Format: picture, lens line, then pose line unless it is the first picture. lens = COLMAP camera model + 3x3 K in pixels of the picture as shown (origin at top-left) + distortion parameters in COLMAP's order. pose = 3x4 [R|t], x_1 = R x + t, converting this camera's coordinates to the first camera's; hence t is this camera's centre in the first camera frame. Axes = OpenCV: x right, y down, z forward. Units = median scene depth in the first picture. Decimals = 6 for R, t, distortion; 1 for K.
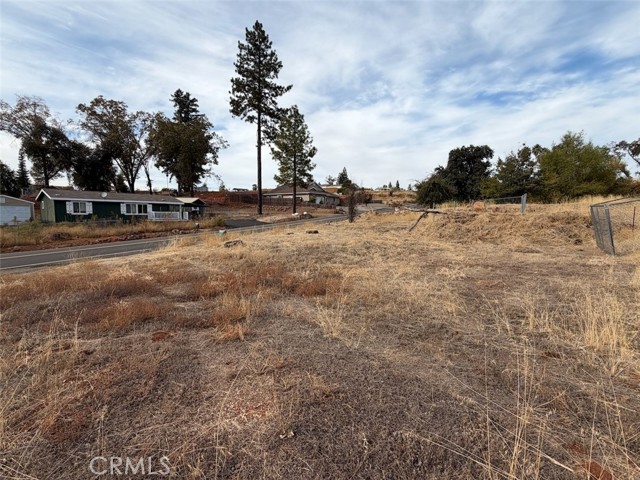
lens RADIAL K [[281.9, 0, 325.5], [0, 281.9, 238.0], [0, 0, 1]] dist [-0.010924, -0.000582]
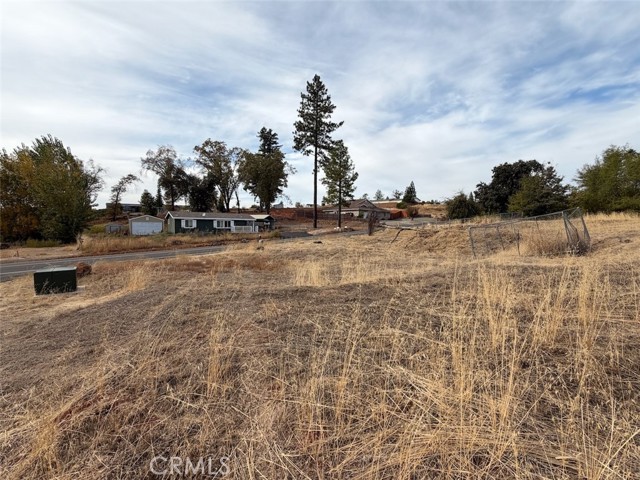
lens RADIAL K [[272.5, 0, 320.0], [0, 272.5, 240.0], [0, 0, 1]] dist [-0.000353, -0.000253]
pose [[0.961552, 0.016577, -0.274121, 0.103319], [-0.026194, 0.999162, -0.031461, 0.006261], [0.273370, 0.037432, 0.961180, -0.123285]]
